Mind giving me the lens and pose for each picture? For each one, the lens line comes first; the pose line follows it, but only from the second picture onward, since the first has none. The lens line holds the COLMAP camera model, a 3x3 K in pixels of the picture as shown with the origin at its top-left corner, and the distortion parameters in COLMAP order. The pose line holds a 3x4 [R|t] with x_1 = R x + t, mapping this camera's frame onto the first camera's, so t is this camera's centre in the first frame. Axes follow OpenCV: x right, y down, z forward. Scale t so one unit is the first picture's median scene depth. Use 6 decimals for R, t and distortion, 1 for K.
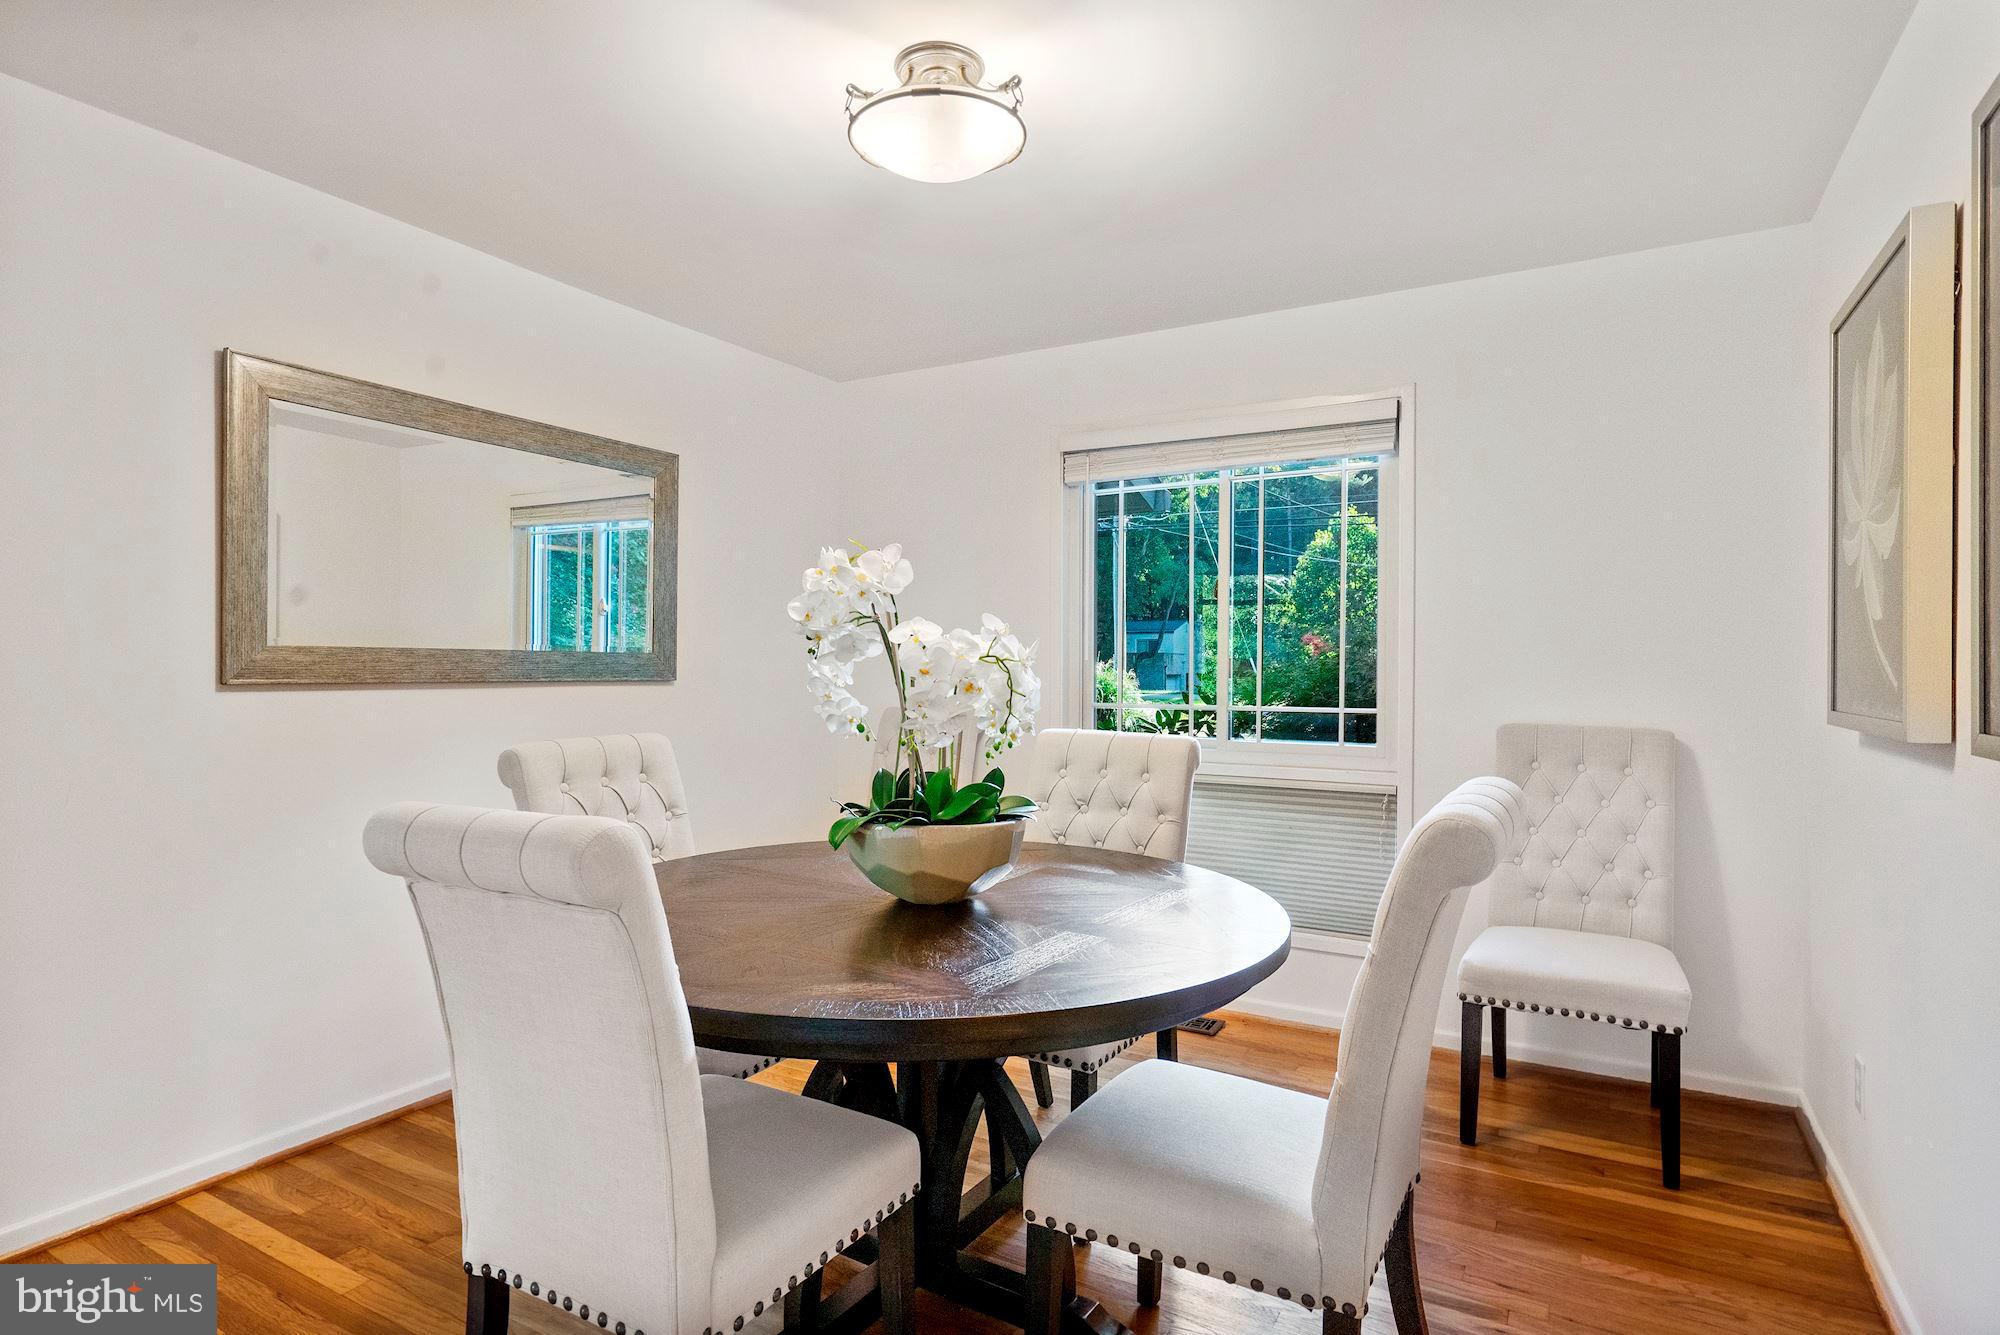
lens RADIAL K [[1048.4, 0, 1000.7], [0, 1048.4, 662.6], [0, 0, 1]] dist [0.008198, 0.000645]
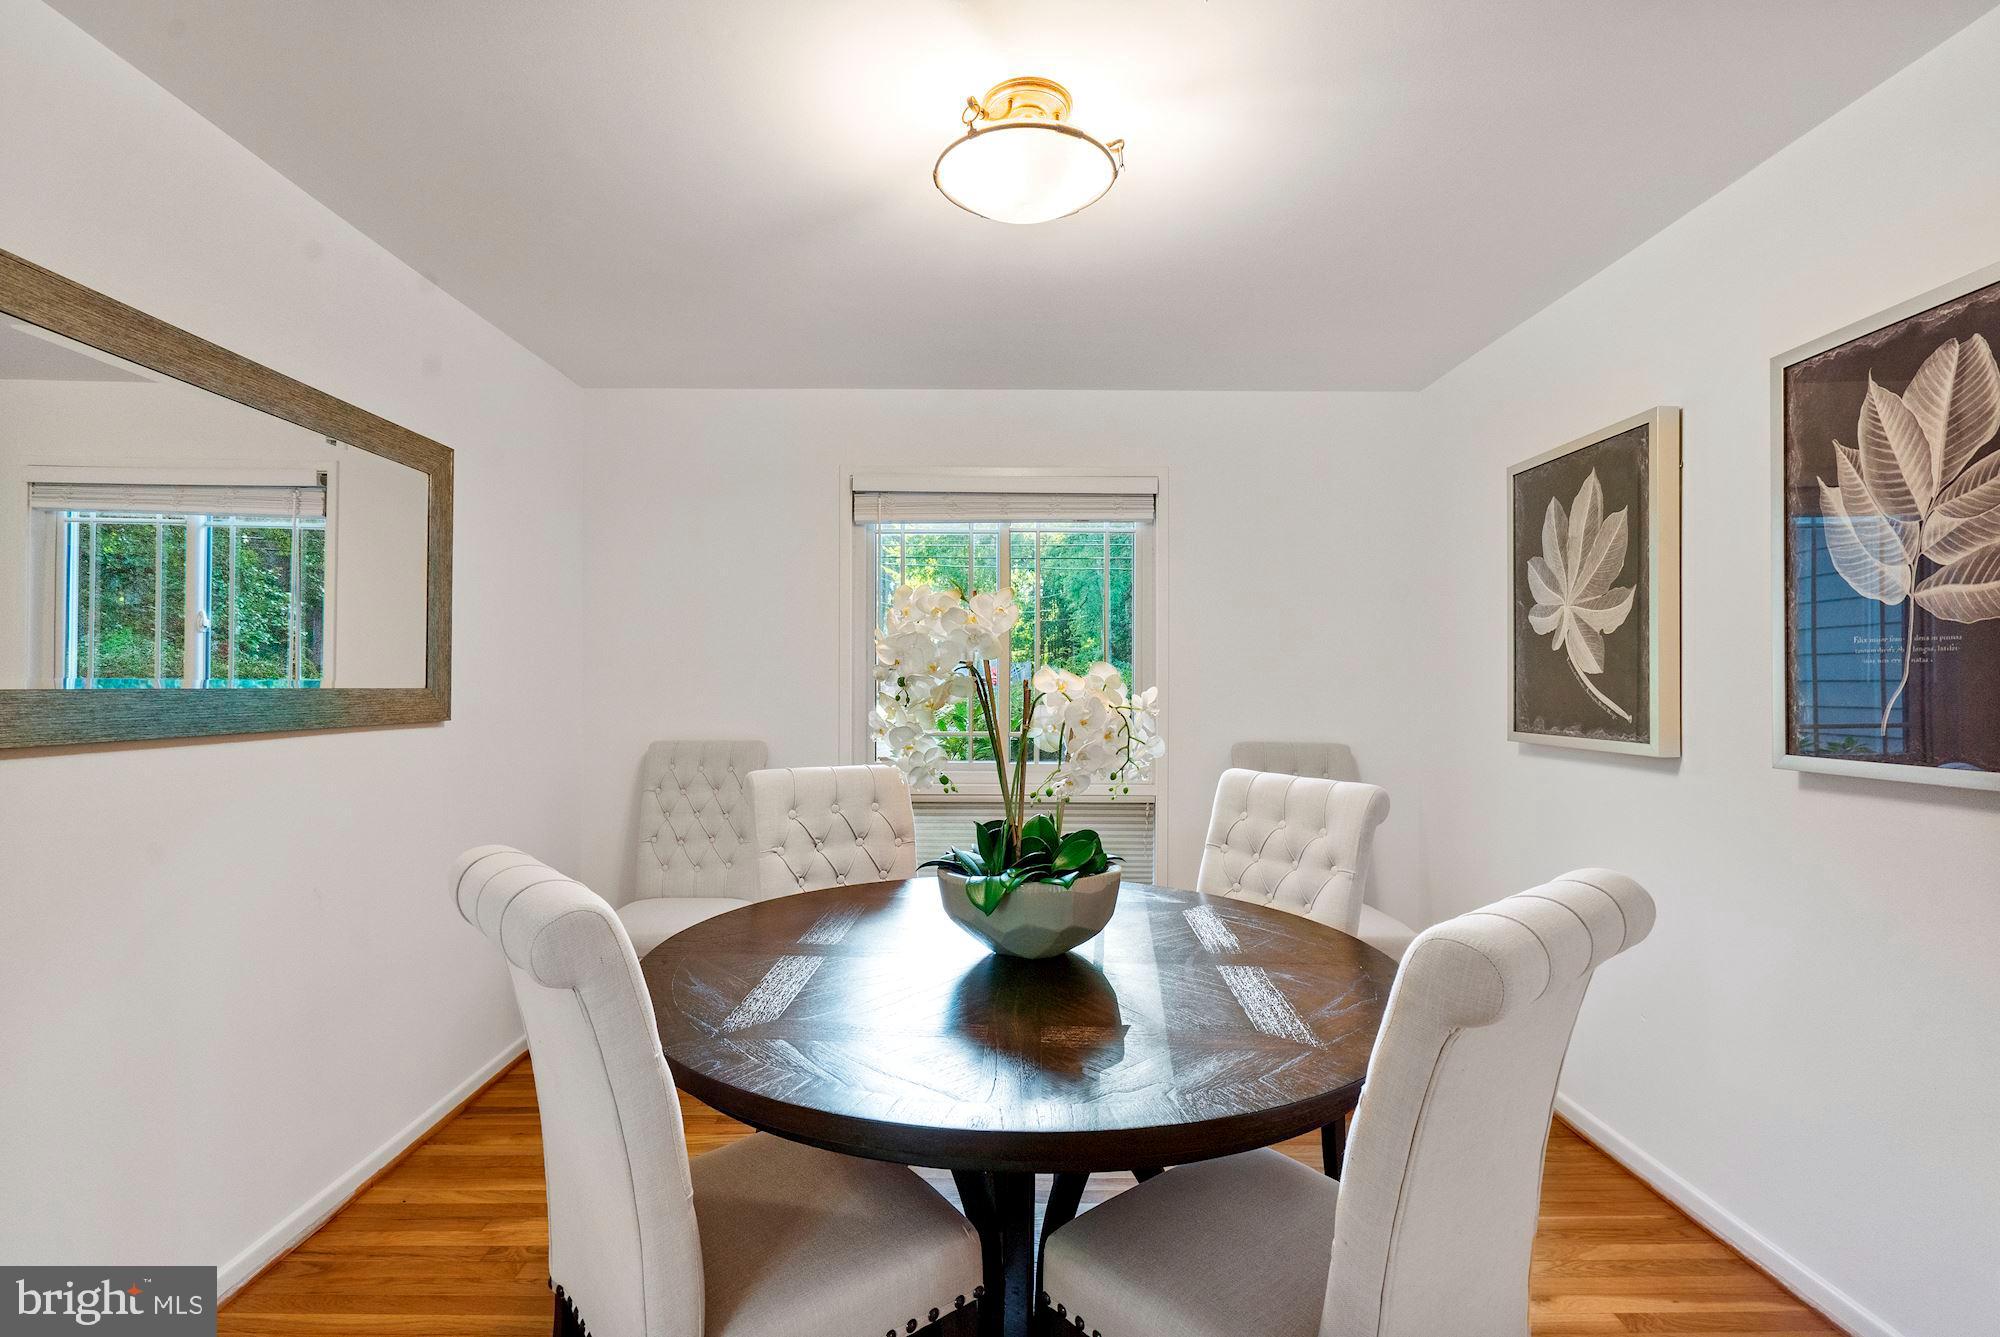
lens RADIAL K [[921.6, 0, 995.1], [0, 921.6, 676.9], [0, 0, 1]] dist [-0.004190, 0.000163]
pose [[0.866930, 0.001871, 0.498426, -0.323219], [-0.001043, 0.999998, -0.001939, -0.018117], [-0.498428, 0.001161, 0.866930, 0.167610]]
